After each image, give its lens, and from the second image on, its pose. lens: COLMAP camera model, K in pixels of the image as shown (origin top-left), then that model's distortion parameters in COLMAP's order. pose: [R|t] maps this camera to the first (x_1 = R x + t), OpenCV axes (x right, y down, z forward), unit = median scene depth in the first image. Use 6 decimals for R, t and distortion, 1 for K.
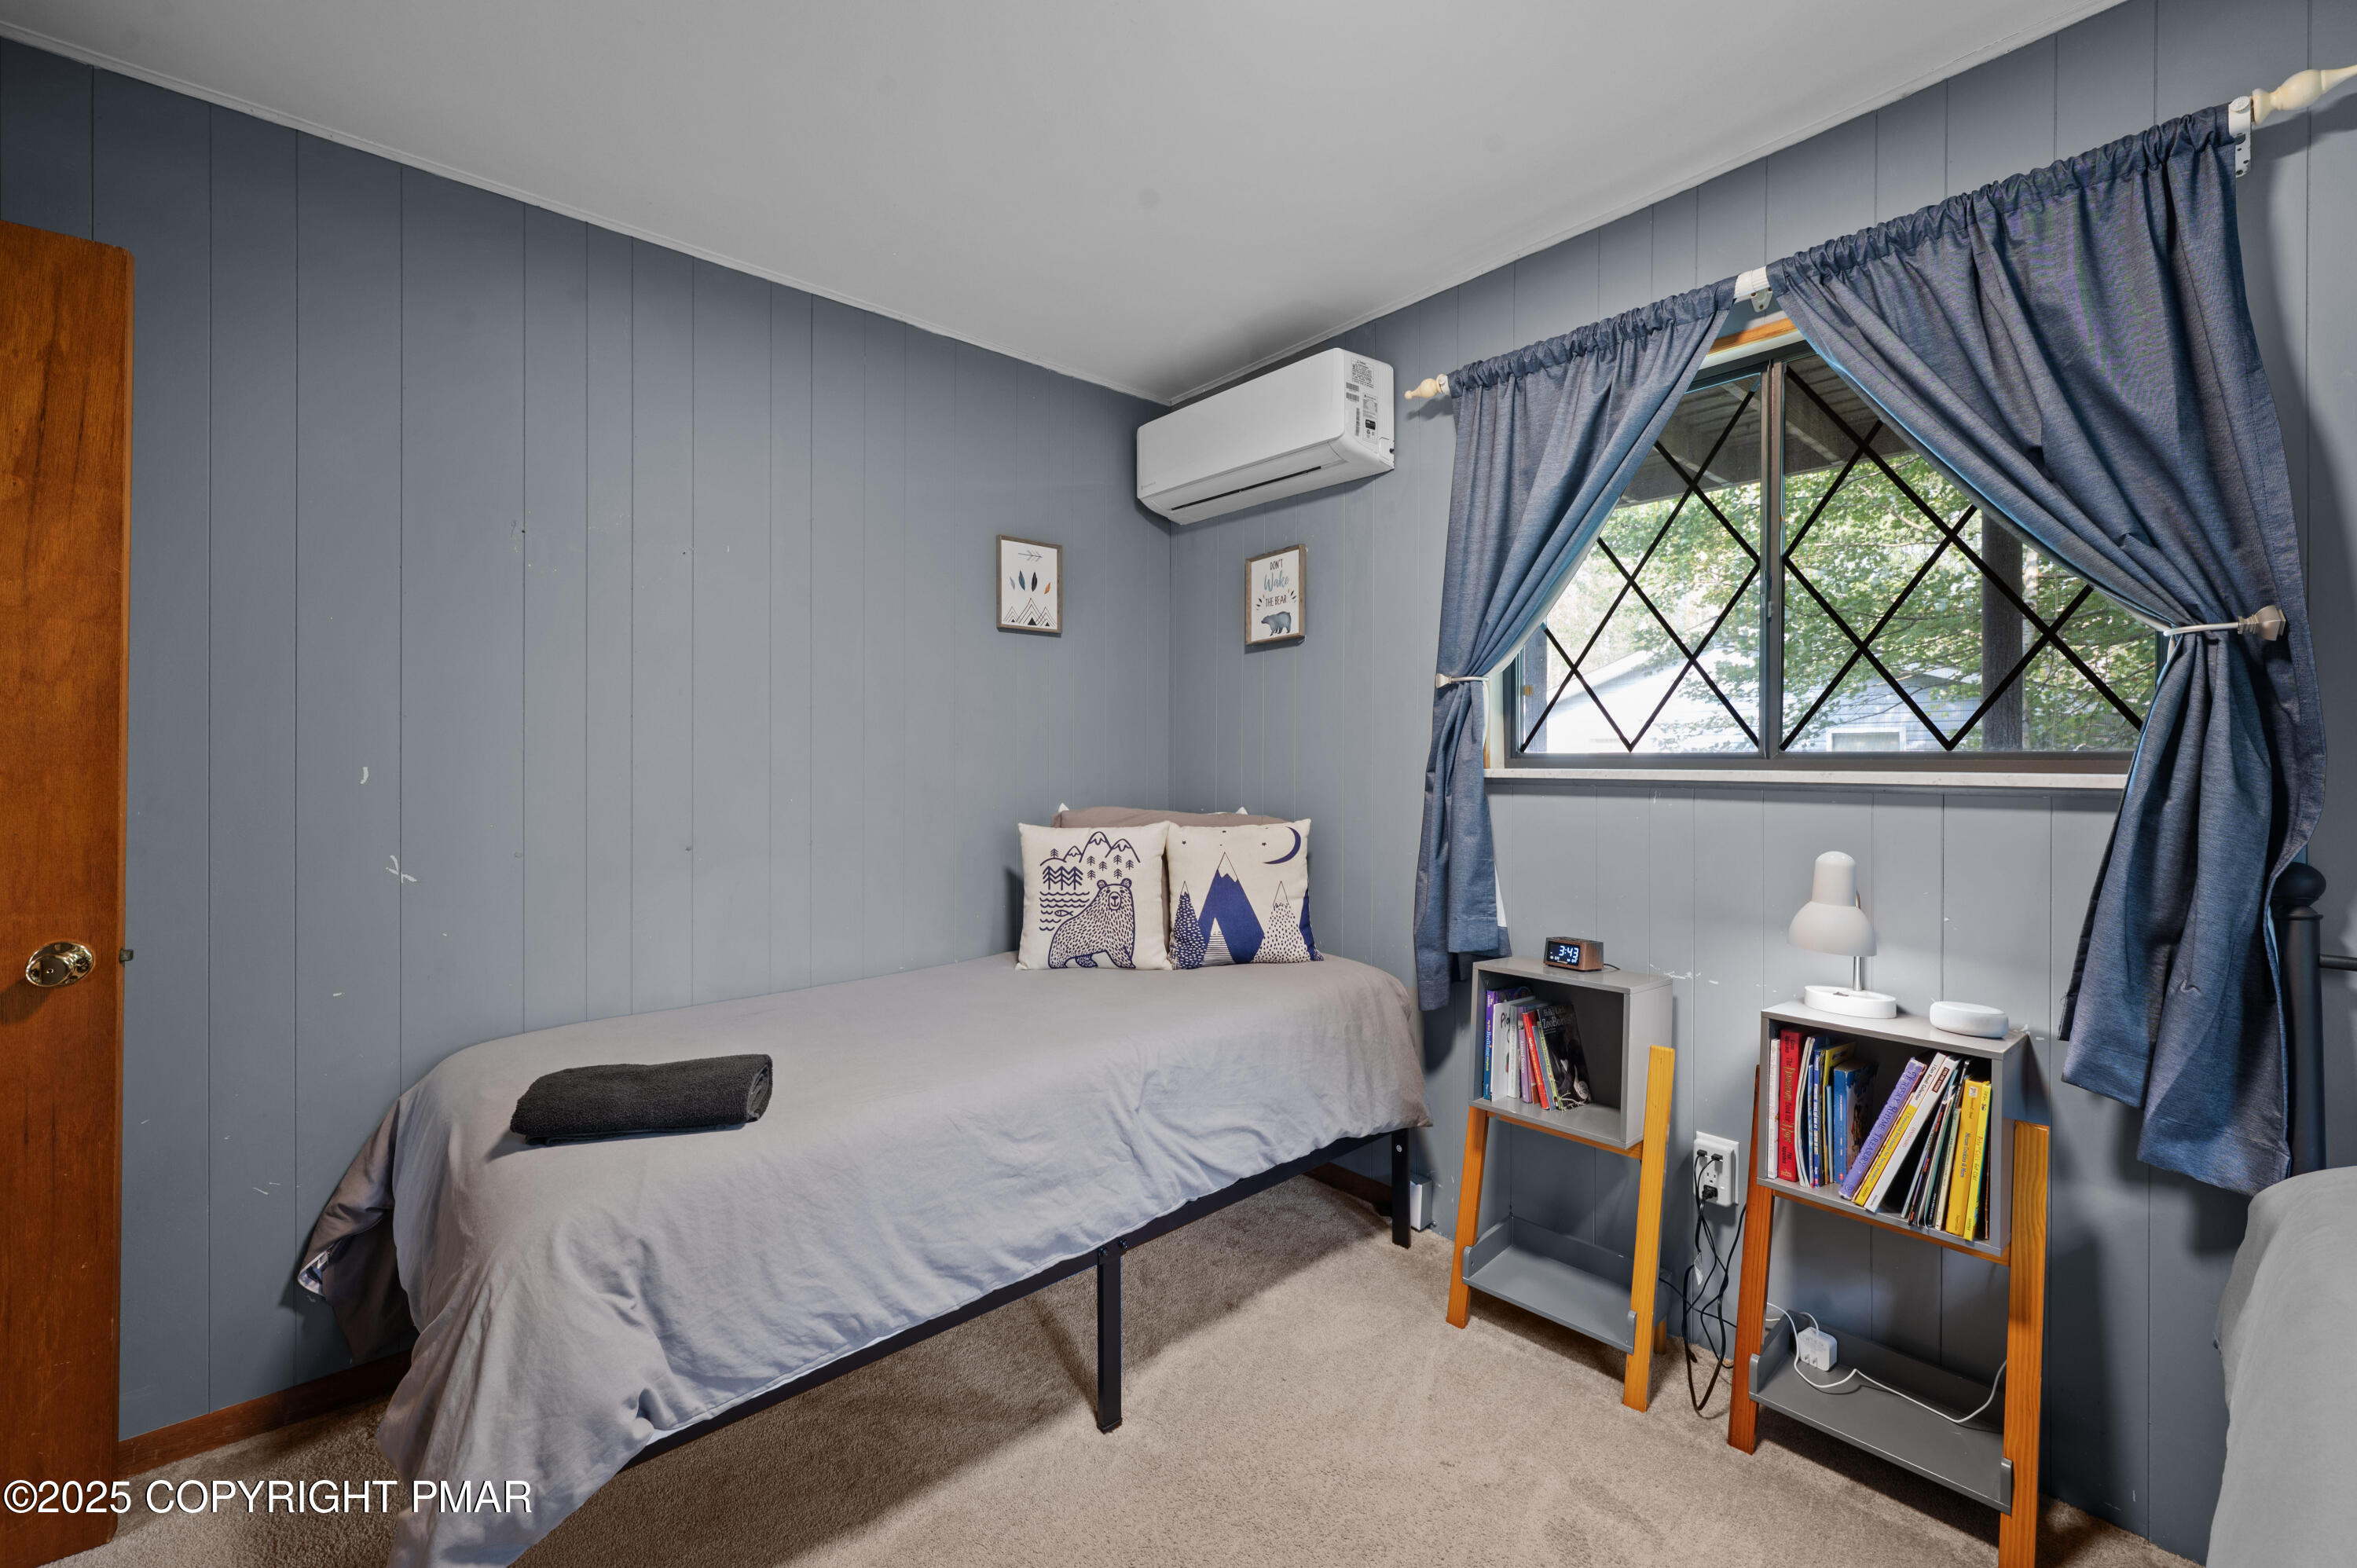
lens RADIAL K [[950.8, 0, 1134.6], [0, 950.8, 747.0], [0, 0, 1]] dist [0.002183, 0.000316]
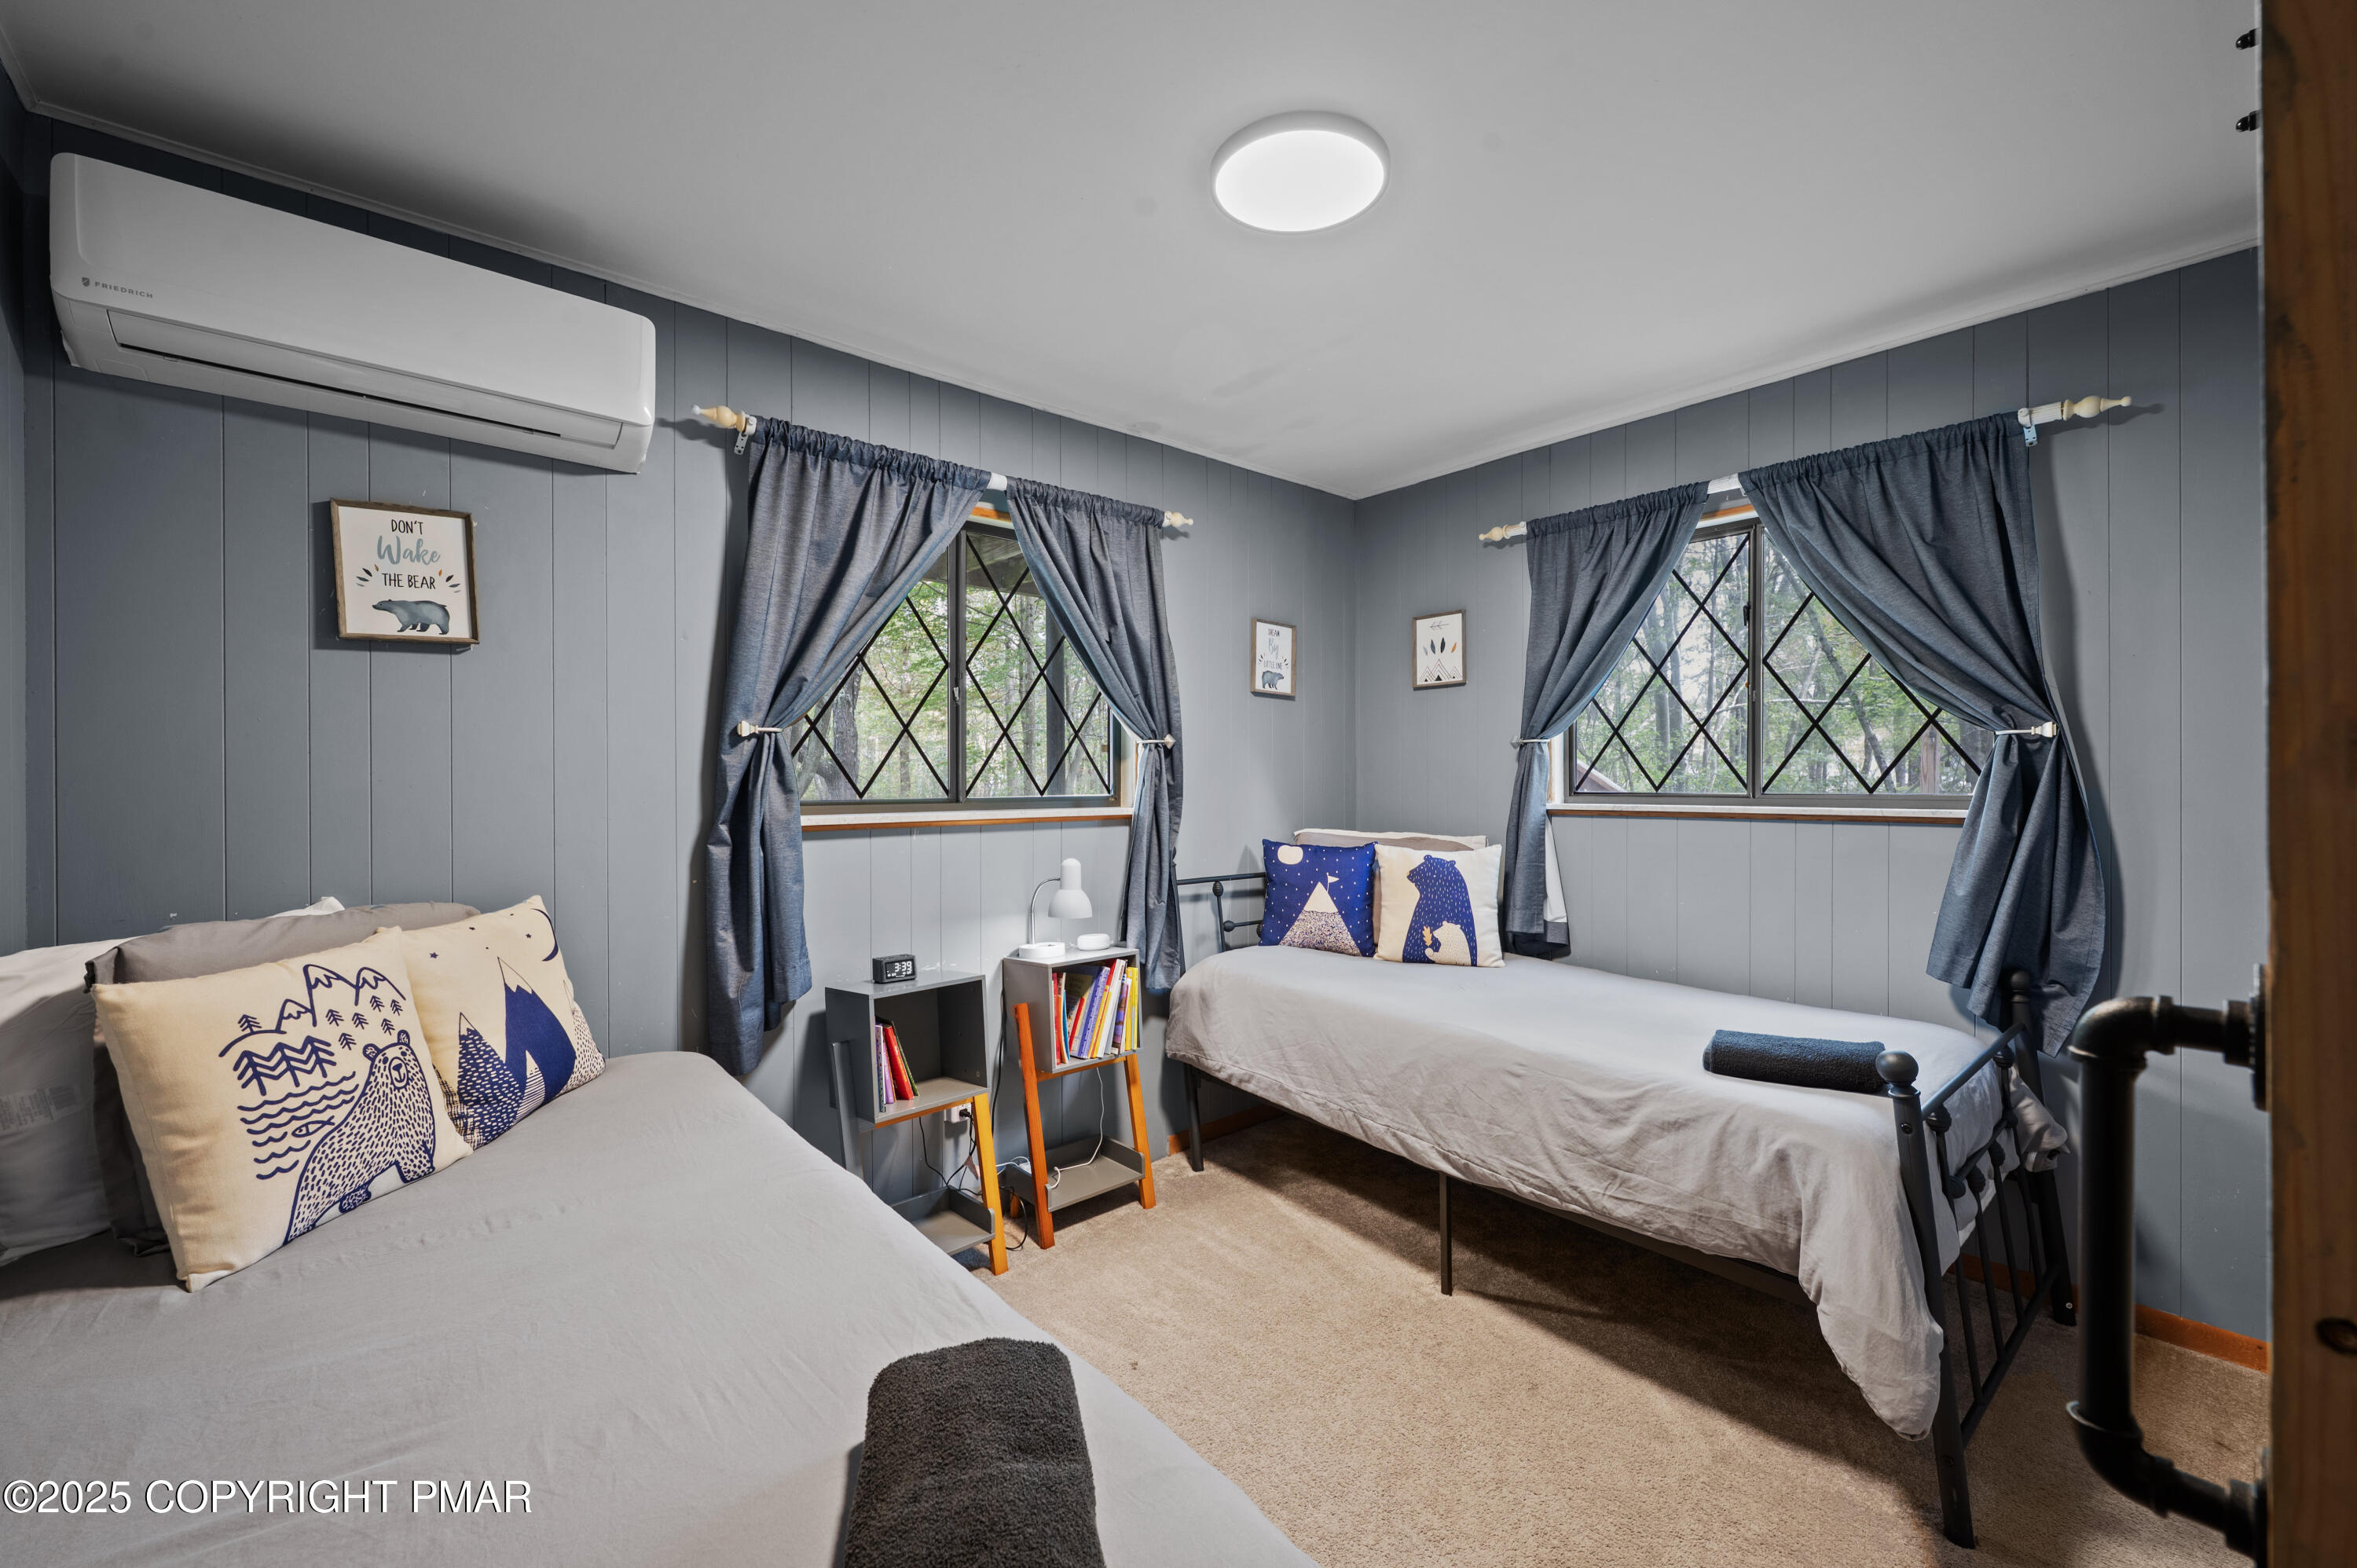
lens RADIAL K [[938.8, 0, 1170.2], [0, 938.8, 778.7], [0, 0, 1]] dist [-0.003437, -0.000118]
pose [[0.000198, 0.000473, 1.000000, -0.589113], [-0.005719, 0.999984, -0.000471, -0.019500], [-0.999984, -0.005719, 0.000201, 0.529668]]
